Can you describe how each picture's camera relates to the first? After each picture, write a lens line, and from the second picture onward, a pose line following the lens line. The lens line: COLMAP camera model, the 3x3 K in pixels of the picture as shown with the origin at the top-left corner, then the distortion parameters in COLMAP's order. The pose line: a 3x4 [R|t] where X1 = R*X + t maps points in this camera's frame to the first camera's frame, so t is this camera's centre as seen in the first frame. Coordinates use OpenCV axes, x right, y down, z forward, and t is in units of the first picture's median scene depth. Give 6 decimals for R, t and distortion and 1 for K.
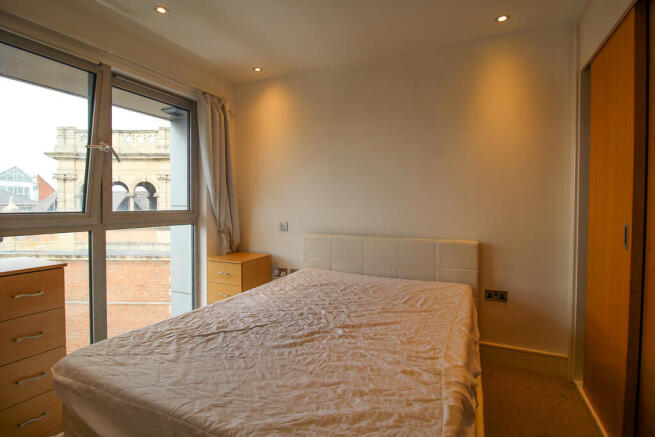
lens RADIAL K [[322.7, 0, 328.5], [0, 322.7, 206.1], [0, 0, 1]] dist [0.001478, -0.015377]
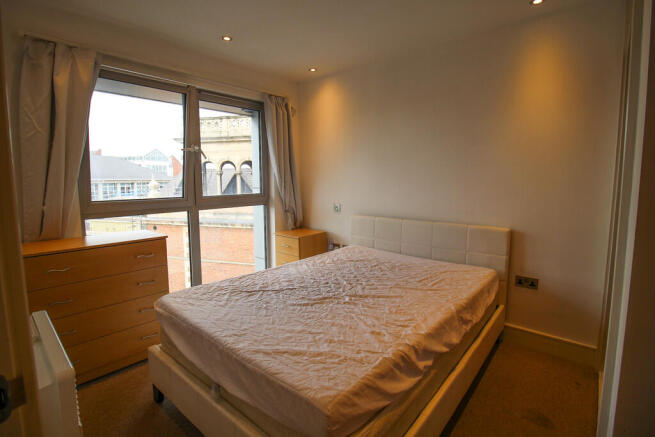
lens RADIAL K [[313.3, 0, 327.1], [0, 313.3, 207.7], [0, 0, 1]] dist [0.001916, -0.013997]
pose [[0.960708, 0.019863, -0.276850, 0.196158], [0.004404, 0.996220, 0.086757, -0.049803], [0.277527, -0.084567, 0.956989, -0.111248]]
